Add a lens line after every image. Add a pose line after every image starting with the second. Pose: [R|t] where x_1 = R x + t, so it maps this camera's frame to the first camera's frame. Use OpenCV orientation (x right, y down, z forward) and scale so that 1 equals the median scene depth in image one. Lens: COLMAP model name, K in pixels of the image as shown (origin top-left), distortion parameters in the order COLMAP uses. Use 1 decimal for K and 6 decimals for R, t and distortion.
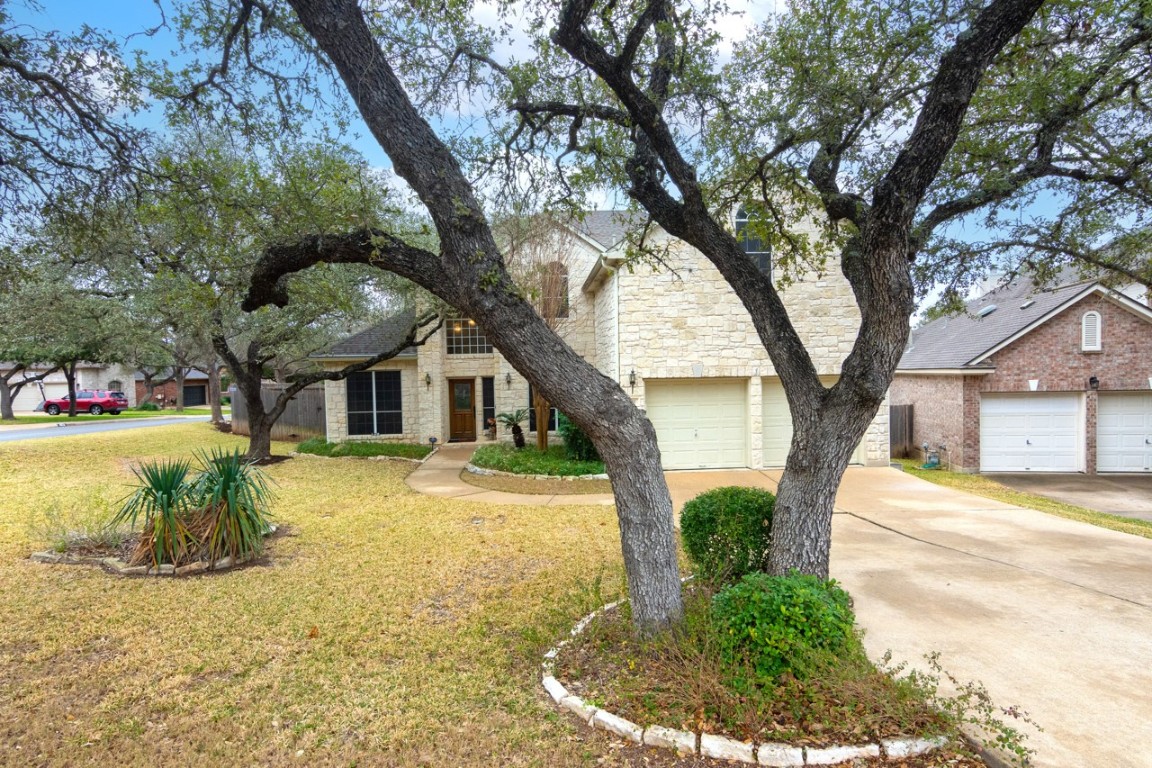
lens RADIAL K [[621.1, 0, 576.7], [0, 621.1, 387.9], [0, 0, 1]] dist [-0.002202, -0.002137]
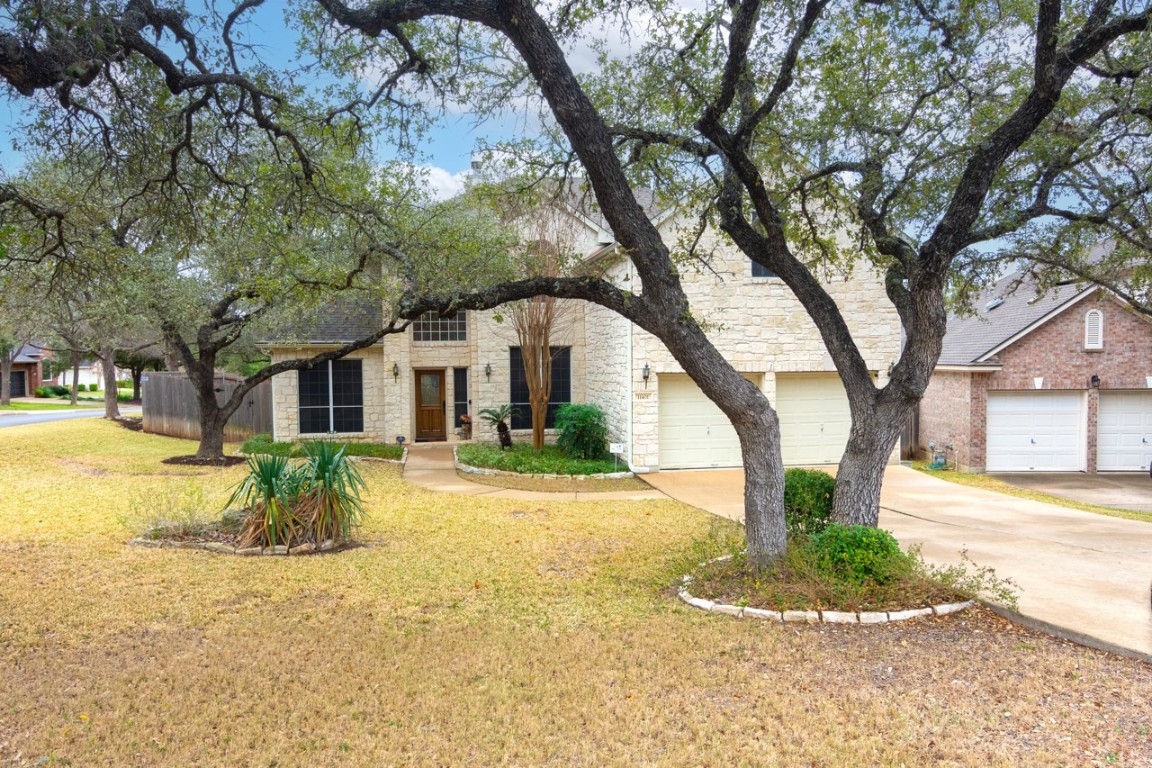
lens RADIAL K [[810.2, 0, 574.1], [0, 810.2, 385.9], [0, 0, 1]] dist [-0.005724, 0.006381]
pose [[0.994264, 0.008371, 0.106625, -0.152384], [-0.009399, 0.999914, 0.009140, -0.005450], [-0.106539, -0.010090, 0.994257, -0.227415]]
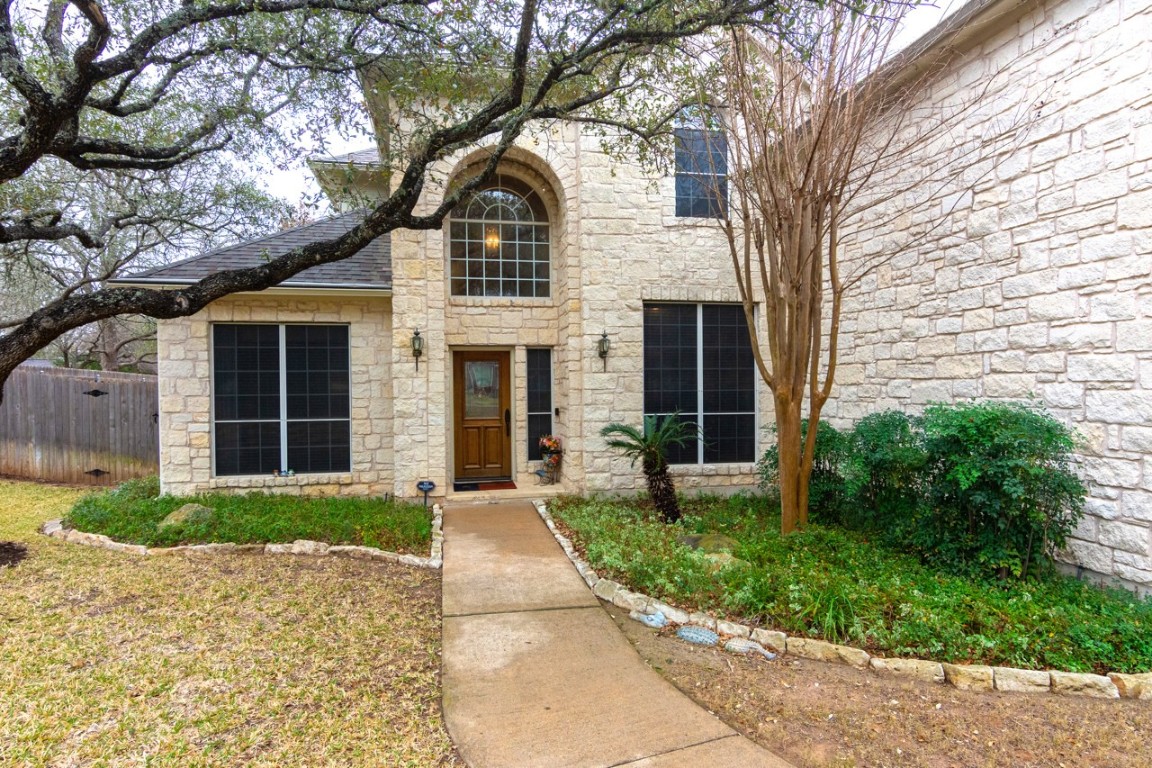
lens RADIAL K [[621.1, 0, 568.4], [0, 621.1, 388.1], [0, 0, 1]] dist [-0.002202, -0.002137]
pose [[0.991211, 0.011862, 0.131761, -0.264564], [-0.008233, 0.999572, -0.028056, 0.037715], [-0.132037, 0.026725, 0.990884, 0.777095]]
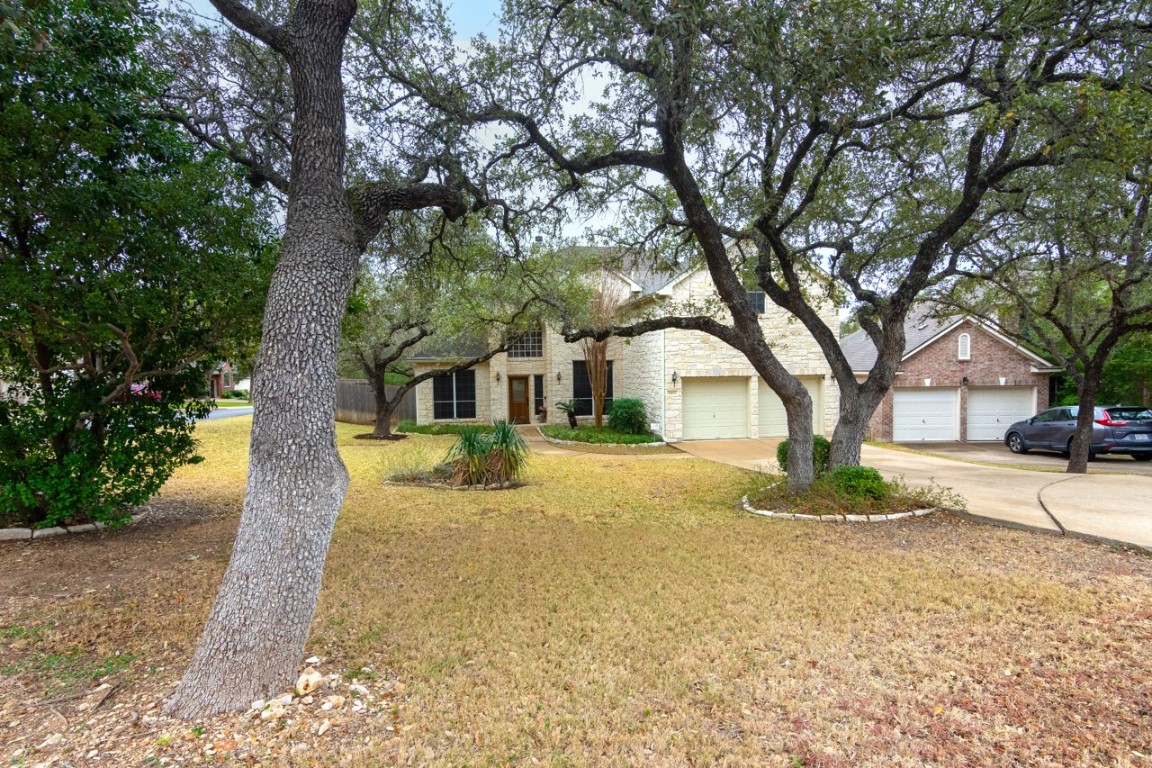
lens RADIAL K [[568.3, 0, 572.9], [0, 568.3, 387.1], [0, 0, 1]] dist [-0.002296, 0.003341]
pose [[0.994604, 0.002545, 0.103710, -0.283788], [-0.003136, 0.999980, 0.005537, 0.001665], [-0.103694, -0.005833, 0.994592, -0.301921]]
